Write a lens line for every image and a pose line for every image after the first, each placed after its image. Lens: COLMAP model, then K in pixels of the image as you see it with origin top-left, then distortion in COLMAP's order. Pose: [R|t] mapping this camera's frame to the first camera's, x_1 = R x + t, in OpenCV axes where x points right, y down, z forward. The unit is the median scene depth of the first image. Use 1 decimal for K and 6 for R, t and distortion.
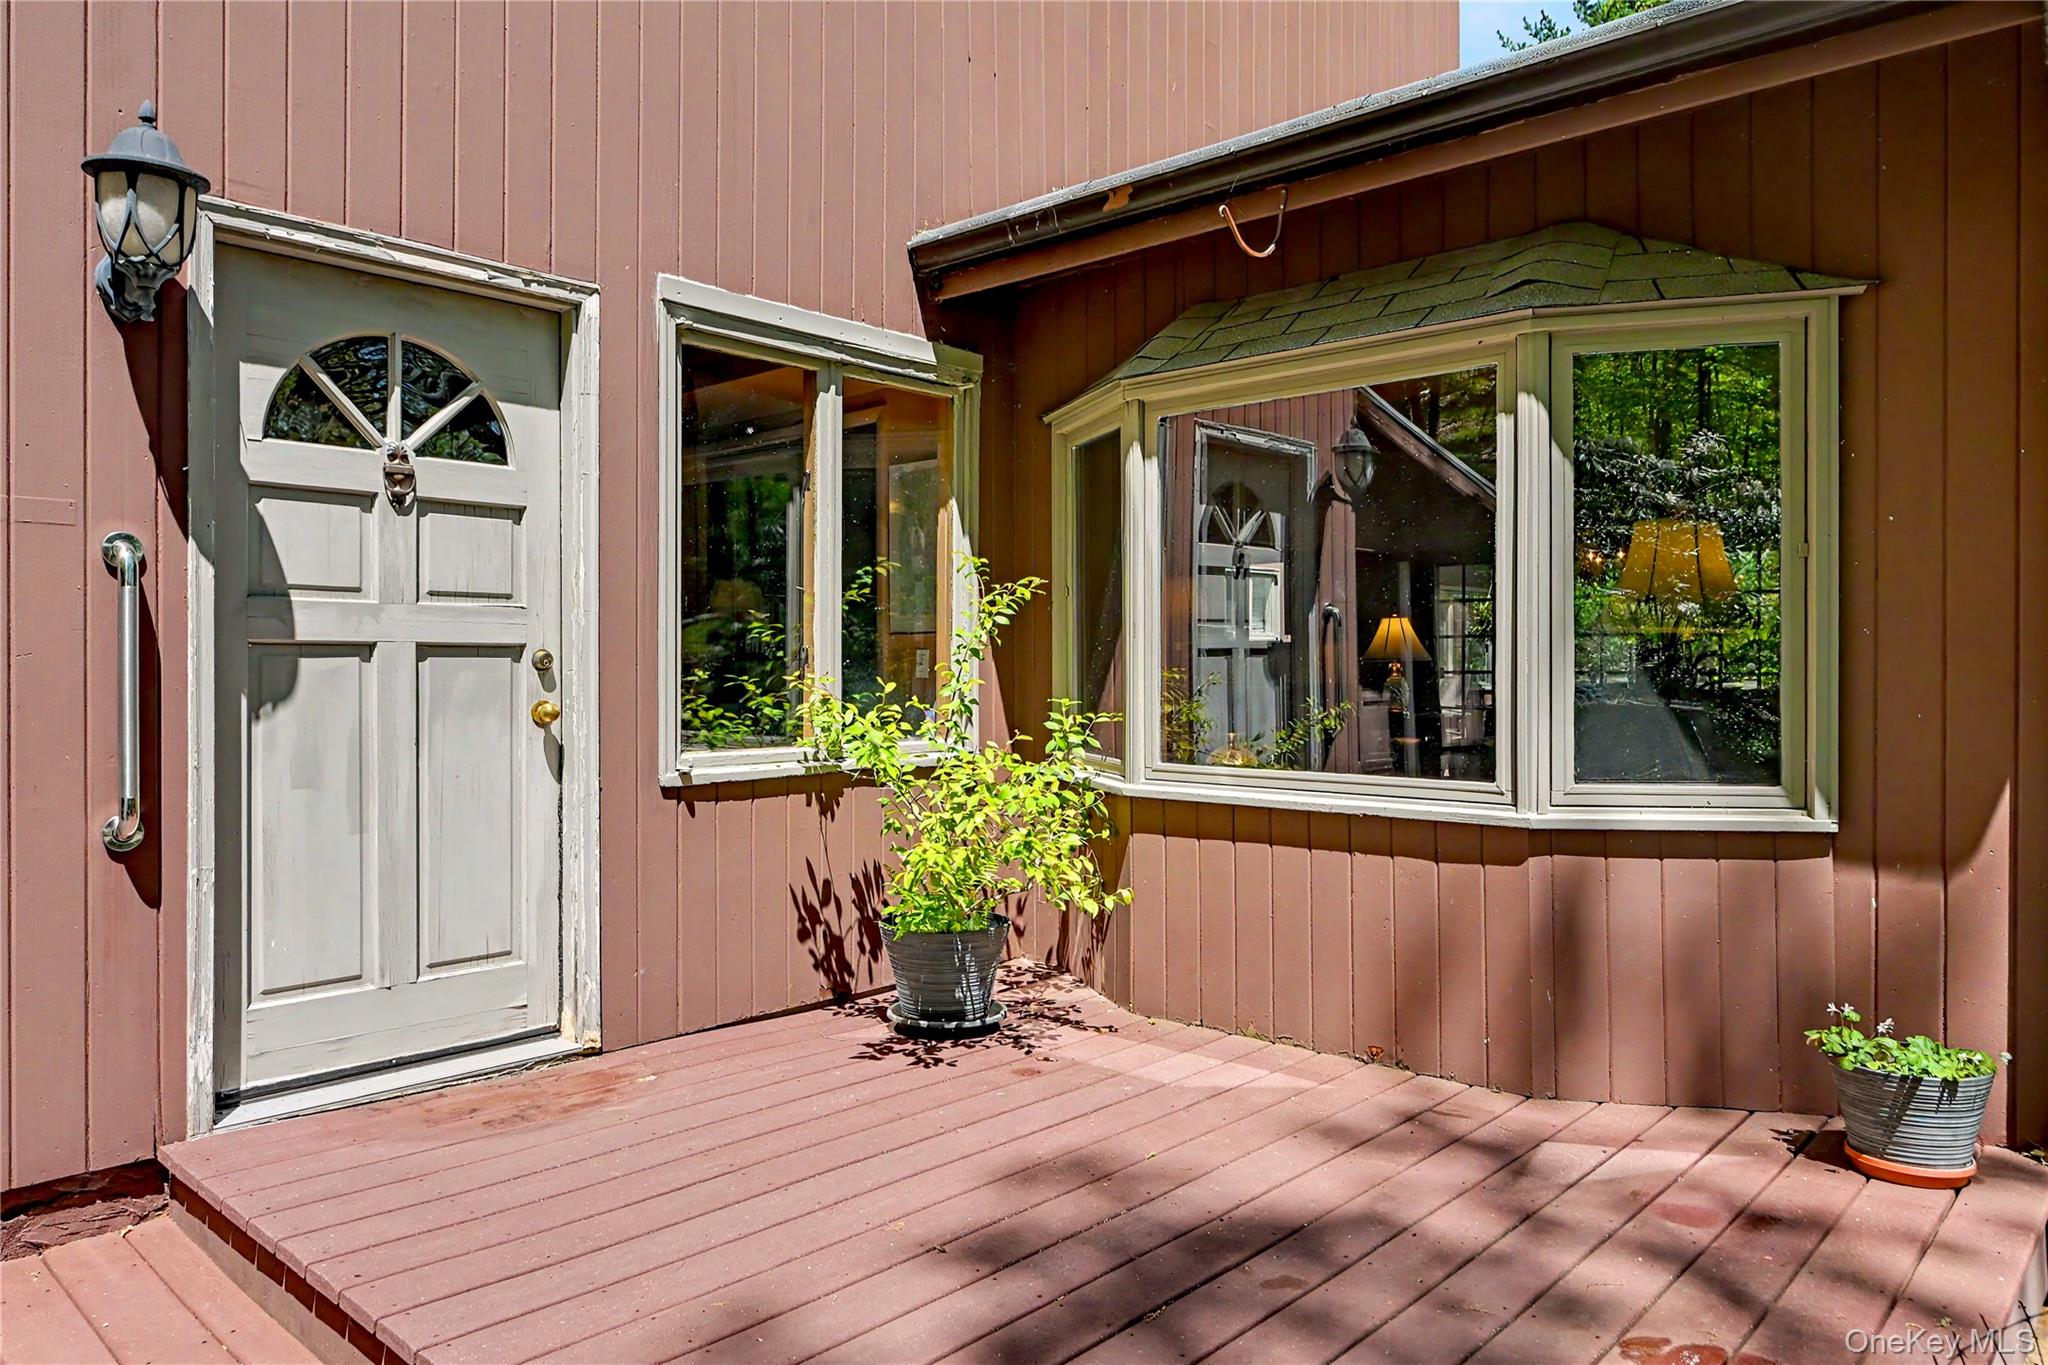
lens RADIAL K [[1363.9, 0, 1009.9], [0, 1363.9, 663.5], [0, 0, 1]] dist [0.001736, 0.001401]
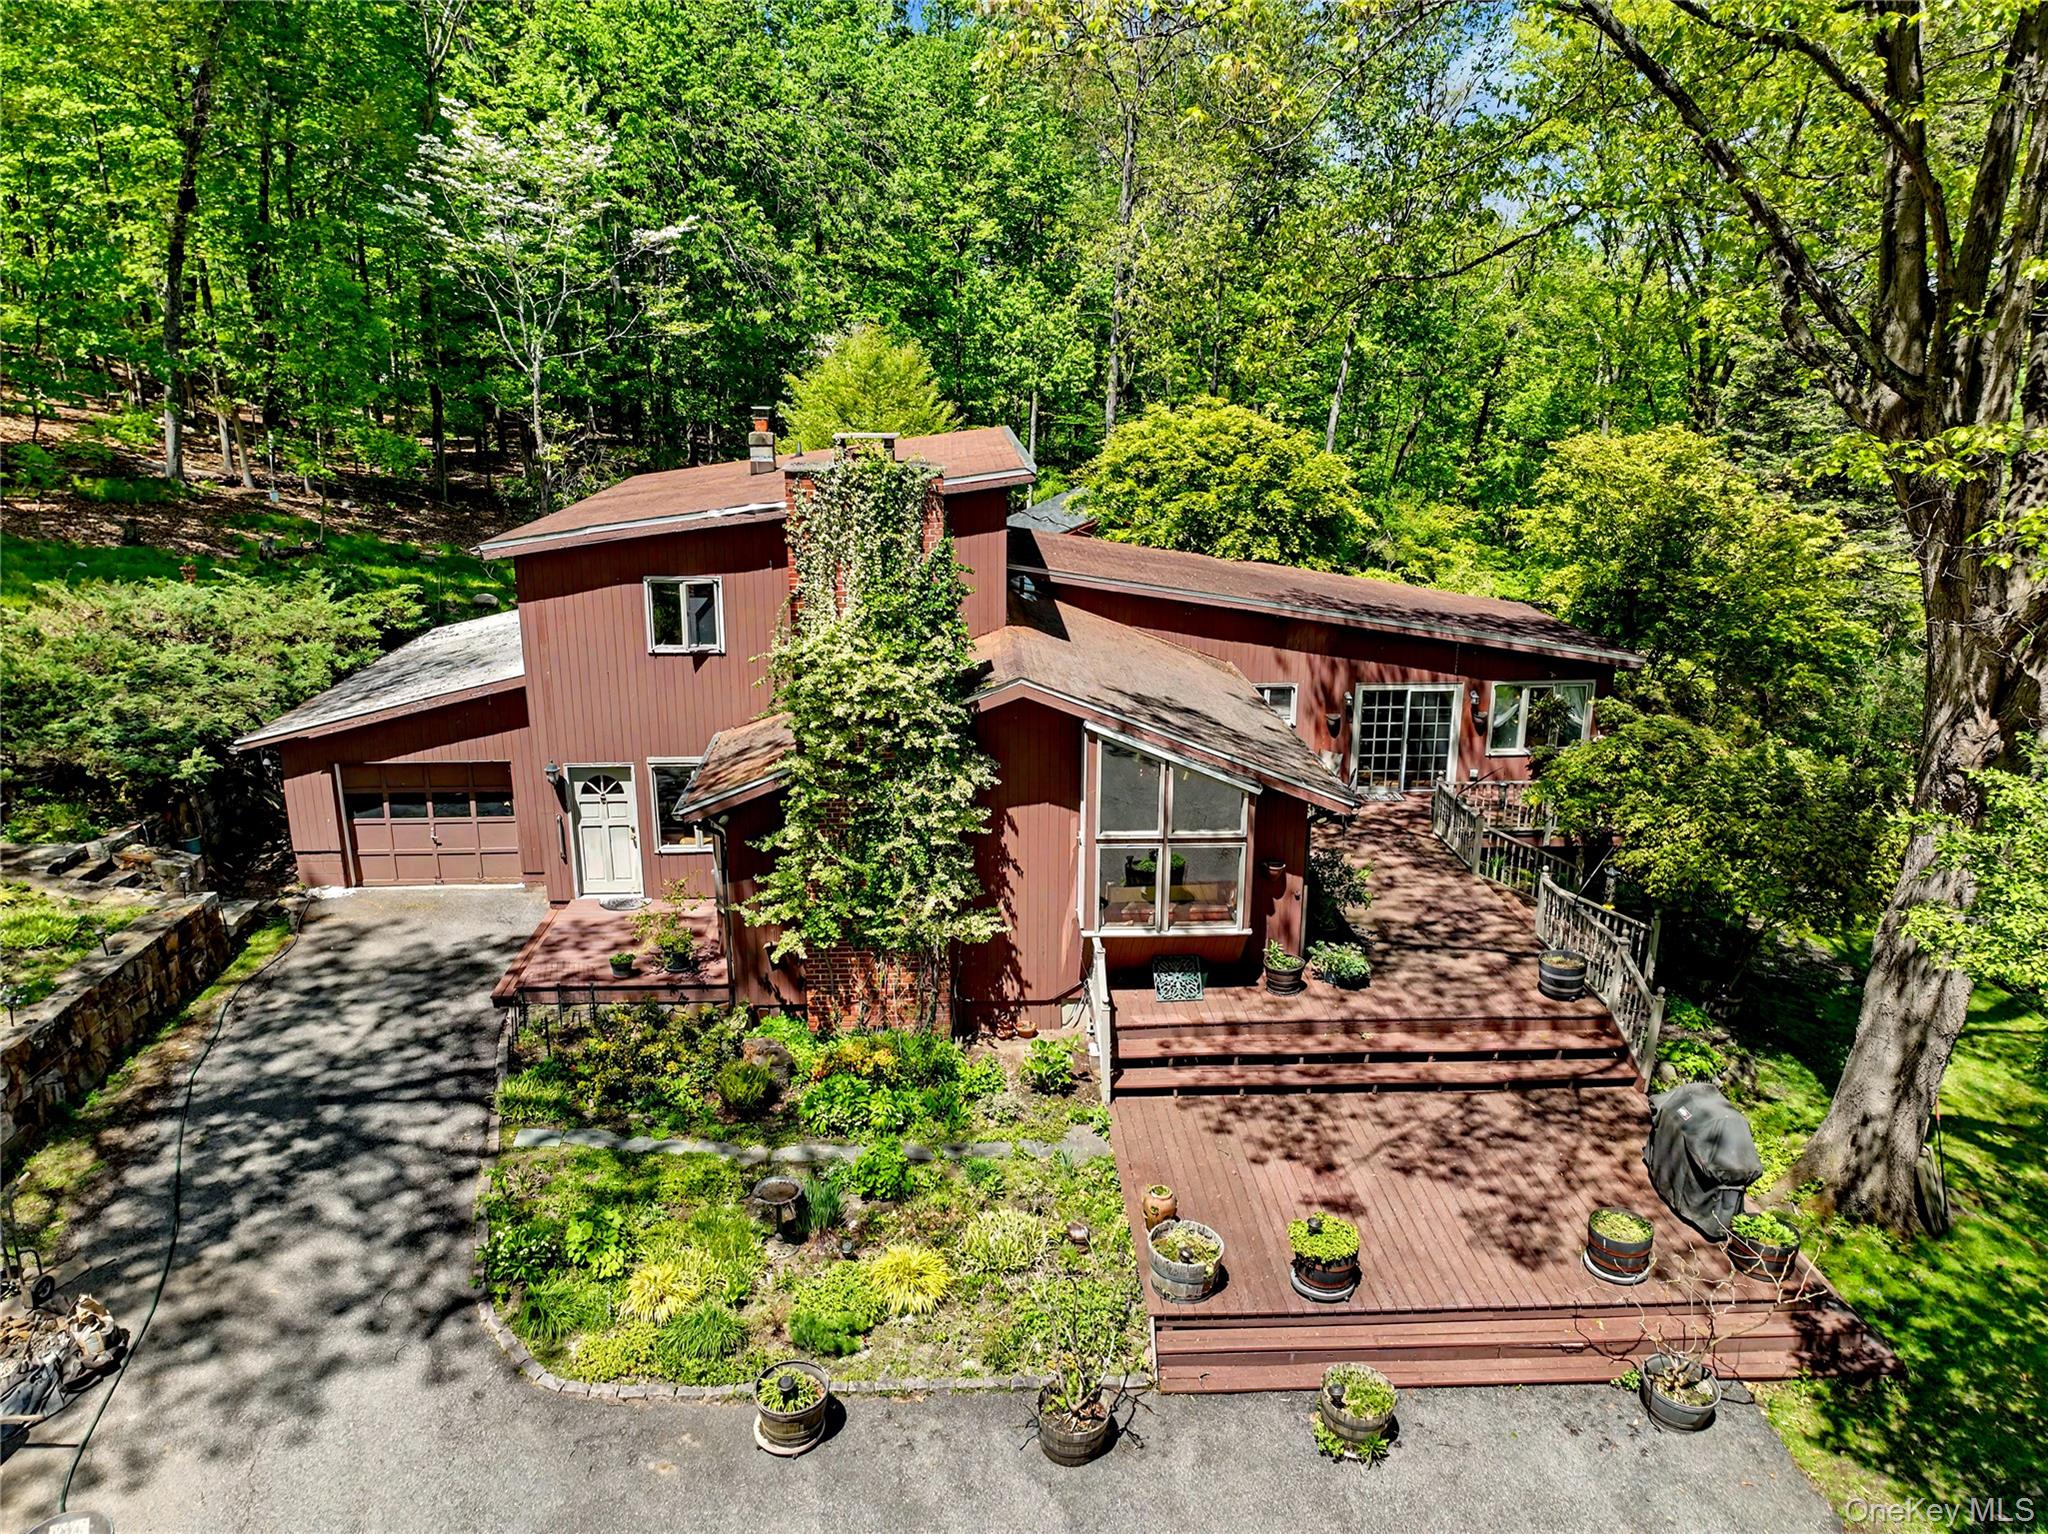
lens RADIAL K [[1469.7, 0, 1040.6], [0, 1469.7, 769.9], [0, 0, 1]] dist [0.034021, -0.000983]
pose [[0.715619, 0.202770, -0.668411, 4.800885], [-0.004411, 0.958229, 0.285967, -1.950884], [0.698476, -0.201695, 0.686622, -1.884212]]
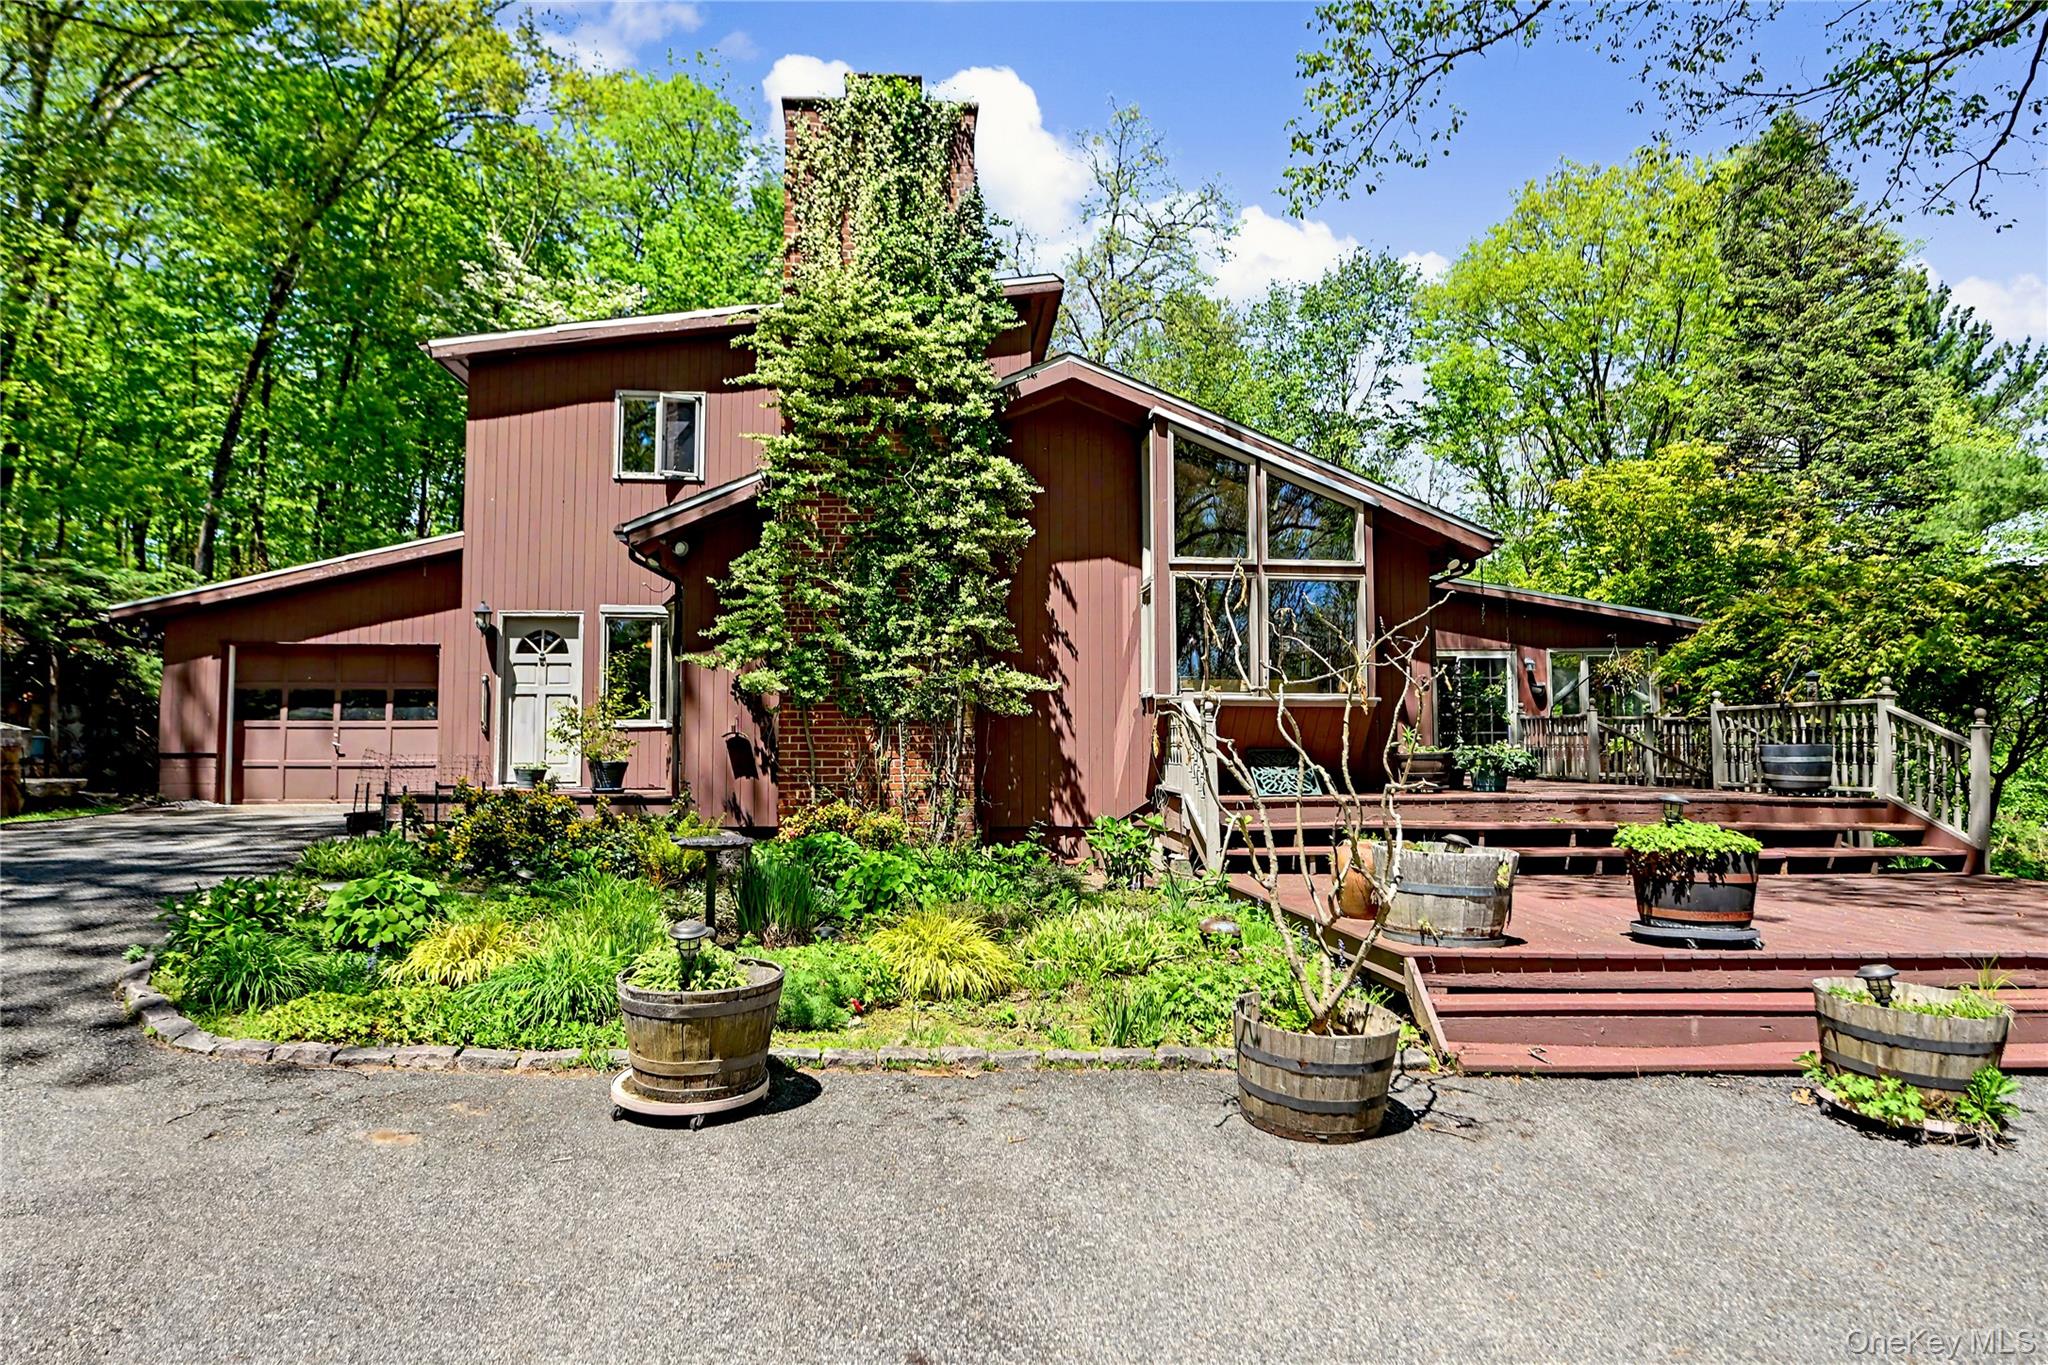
lens RADIAL K [[1242.0, 0, 1007.8], [0, 1242.0, 674.4], [0, 0, 1]] dist [0.007692, 0.001295]
pose [[0.722447, -0.044863, -0.689969, 3.544636], [0.002073, 0.998029, -0.062724, 0.184448], [0.691423, 0.043884, 0.721116, -0.961657]]
